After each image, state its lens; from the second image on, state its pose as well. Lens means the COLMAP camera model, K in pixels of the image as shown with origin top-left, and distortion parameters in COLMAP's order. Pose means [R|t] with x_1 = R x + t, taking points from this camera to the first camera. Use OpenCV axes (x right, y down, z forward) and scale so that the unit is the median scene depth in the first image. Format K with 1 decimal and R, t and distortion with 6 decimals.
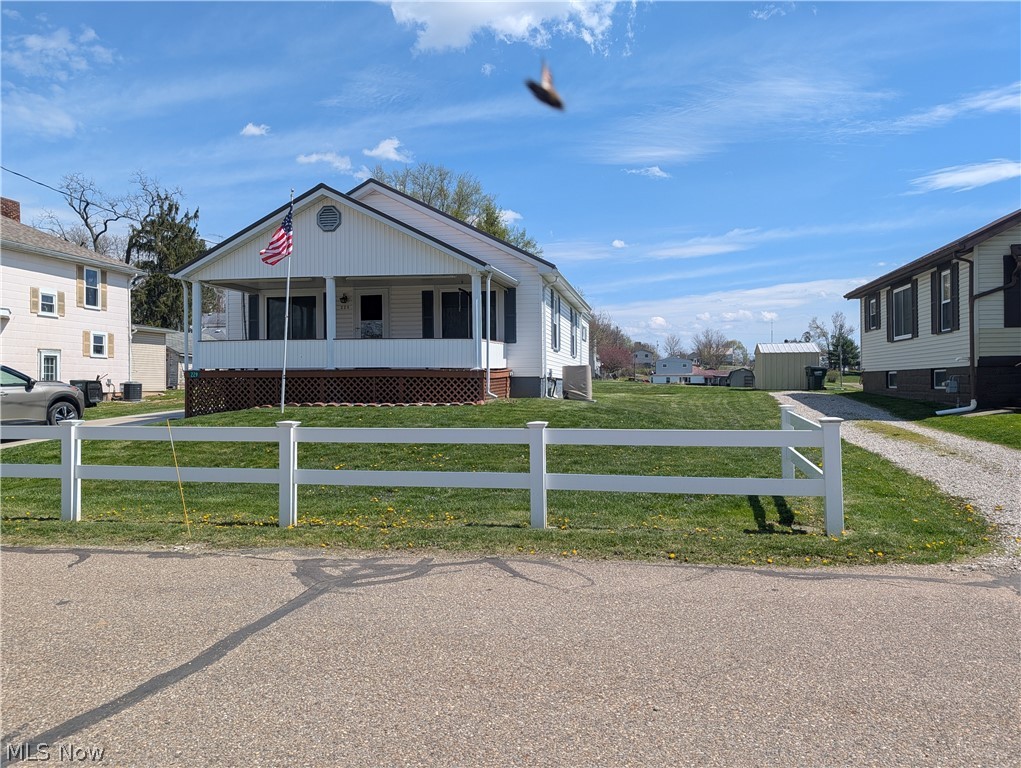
lens RADIAL K [[710.3, 0, 510.5], [0, 710.3, 384.0], [0, 0, 1]] dist [-0.000393, -0.001815]
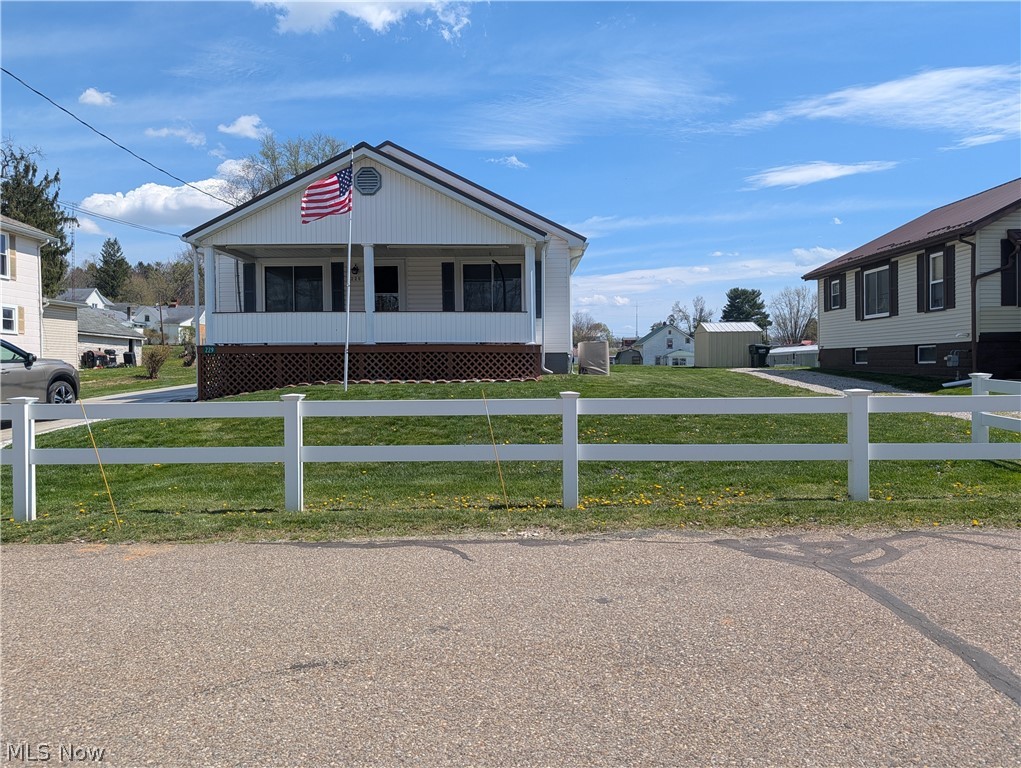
lens RADIAL K [[717.8, 0, 505.2], [0, 717.8, 319.8], [0, 0, 1]] dist [0.019971, 0.001430]
pose [[0.982190, 0.006173, 0.187789, -0.220673], [0.006122, 0.997878, -0.064822, 0.008028], [-0.187791, 0.064817, 0.980068, 0.044330]]
